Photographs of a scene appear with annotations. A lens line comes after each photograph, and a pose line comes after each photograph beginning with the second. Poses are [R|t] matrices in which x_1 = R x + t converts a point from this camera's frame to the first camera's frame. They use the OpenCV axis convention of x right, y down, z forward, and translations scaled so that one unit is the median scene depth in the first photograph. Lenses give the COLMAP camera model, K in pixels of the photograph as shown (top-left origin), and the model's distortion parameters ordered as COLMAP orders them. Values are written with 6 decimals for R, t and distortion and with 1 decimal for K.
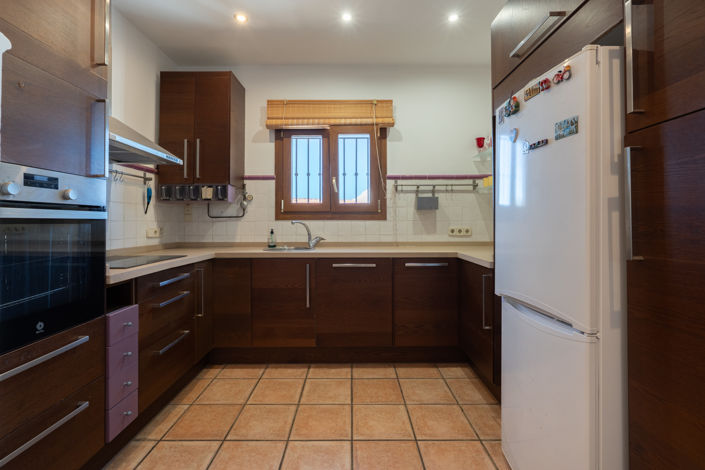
lens RADIAL K [[331.3, 0, 349.5], [0, 331.3, 222.0], [0, 0, 1]] dist [0.000003, 0.000359]
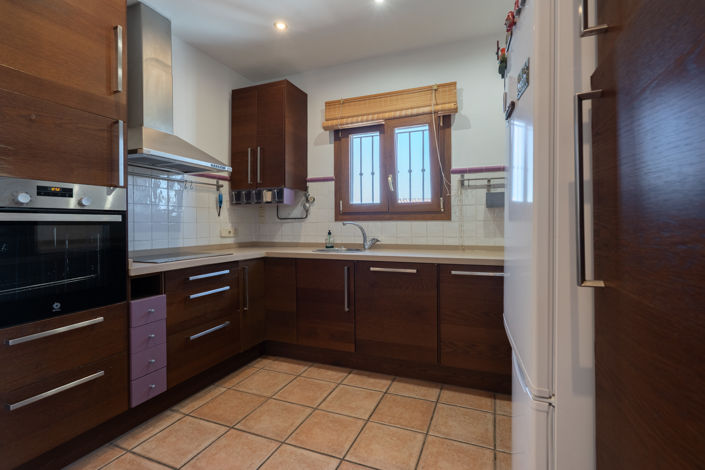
lens RADIAL K [[331.9, 0, 354.0], [0, 331.9, 227.3], [0, 0, 1]] dist [-0.001937, -0.000271]
pose [[0.926239, 0.001566, -0.376934, 0.254243], [0.003618, 0.999908, 0.013045, 0.000352], [0.376920, -0.013447, 0.926148, 0.110028]]
